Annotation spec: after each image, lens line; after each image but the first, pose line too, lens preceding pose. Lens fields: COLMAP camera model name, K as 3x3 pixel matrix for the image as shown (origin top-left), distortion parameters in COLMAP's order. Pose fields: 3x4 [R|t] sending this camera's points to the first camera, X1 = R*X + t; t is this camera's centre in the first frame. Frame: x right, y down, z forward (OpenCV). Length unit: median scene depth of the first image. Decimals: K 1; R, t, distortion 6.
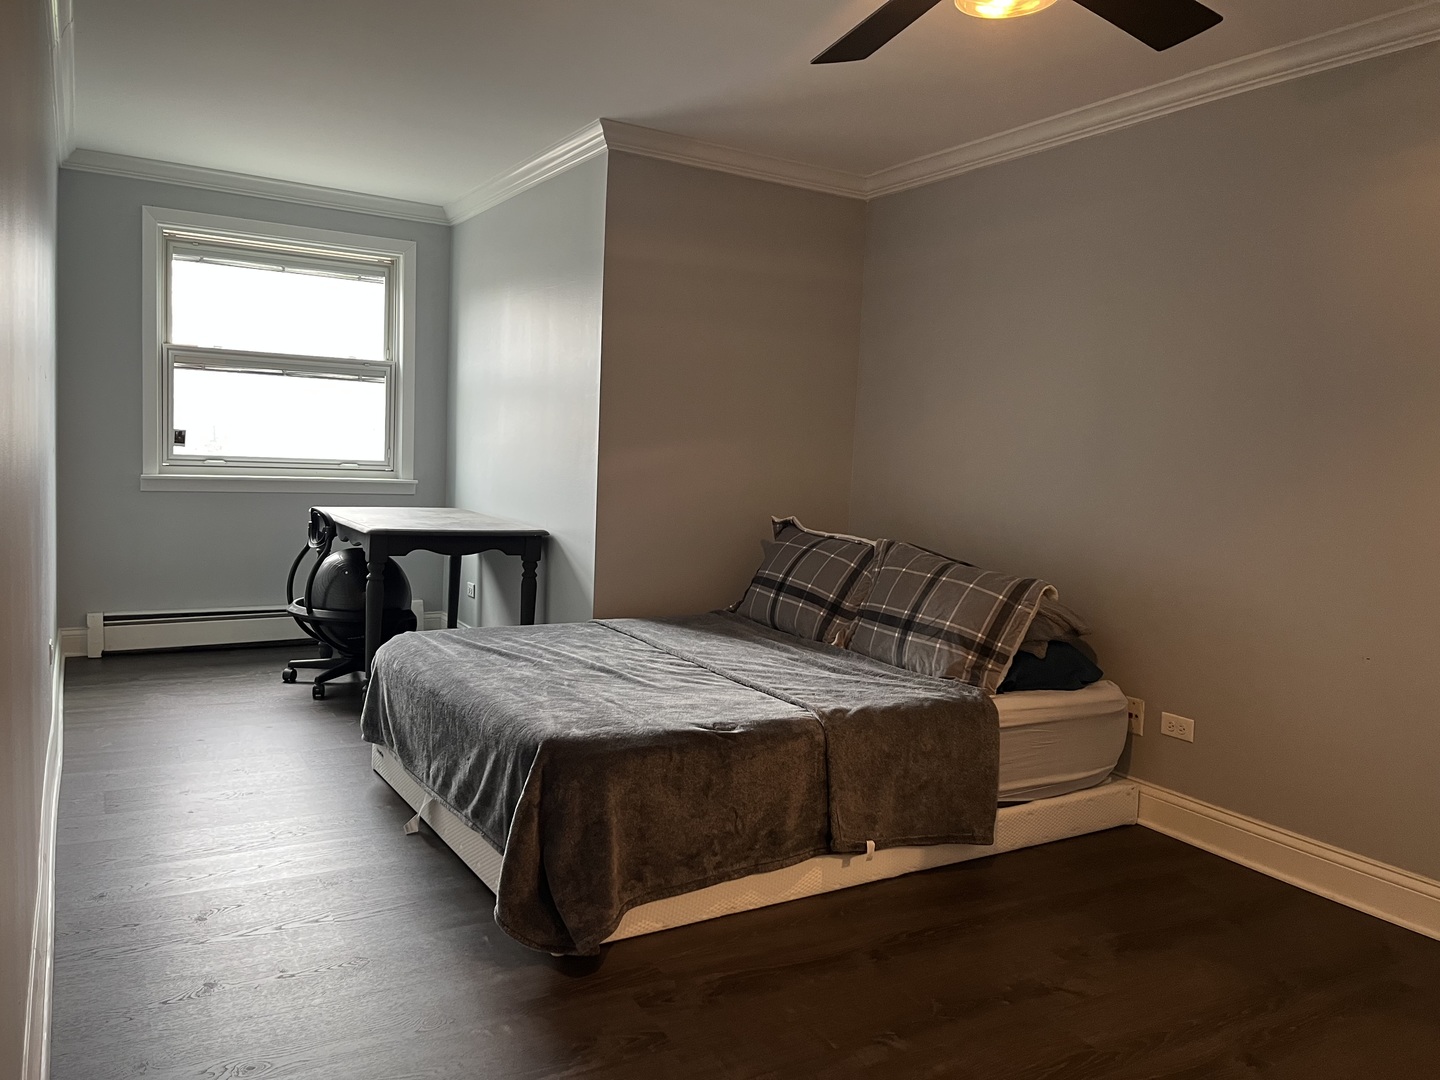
lens RADIAL K [[1086.4, 0, 722.6], [0, 1086.4, 525.5], [0, 0, 1]] dist [0.075804, -0.102306]
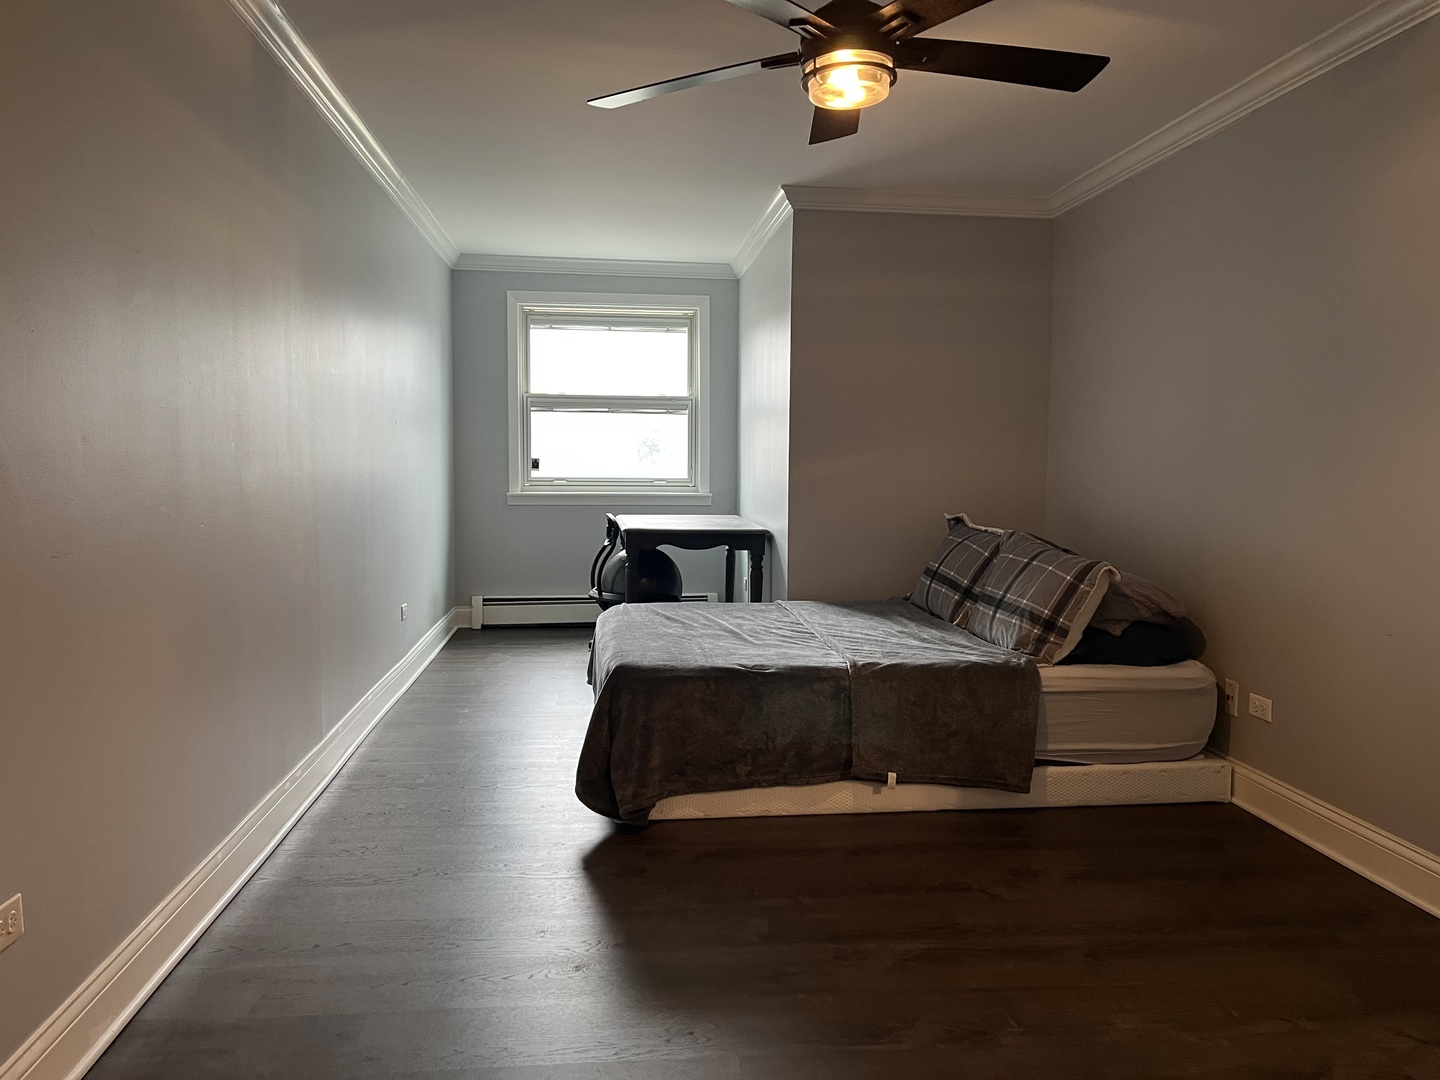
lens RADIAL K [[1086.4, 0, 722.6], [0, 1086.4, 525.5], [0, 0, 1]] dist [0.075804, -0.102306]
pose [[0.912125, -0.009794, -0.409794, 0.370825], [-0.000191, 0.999704, -0.024317, 0.038350], [0.409911, 0.022258, 0.911854, -0.138193]]
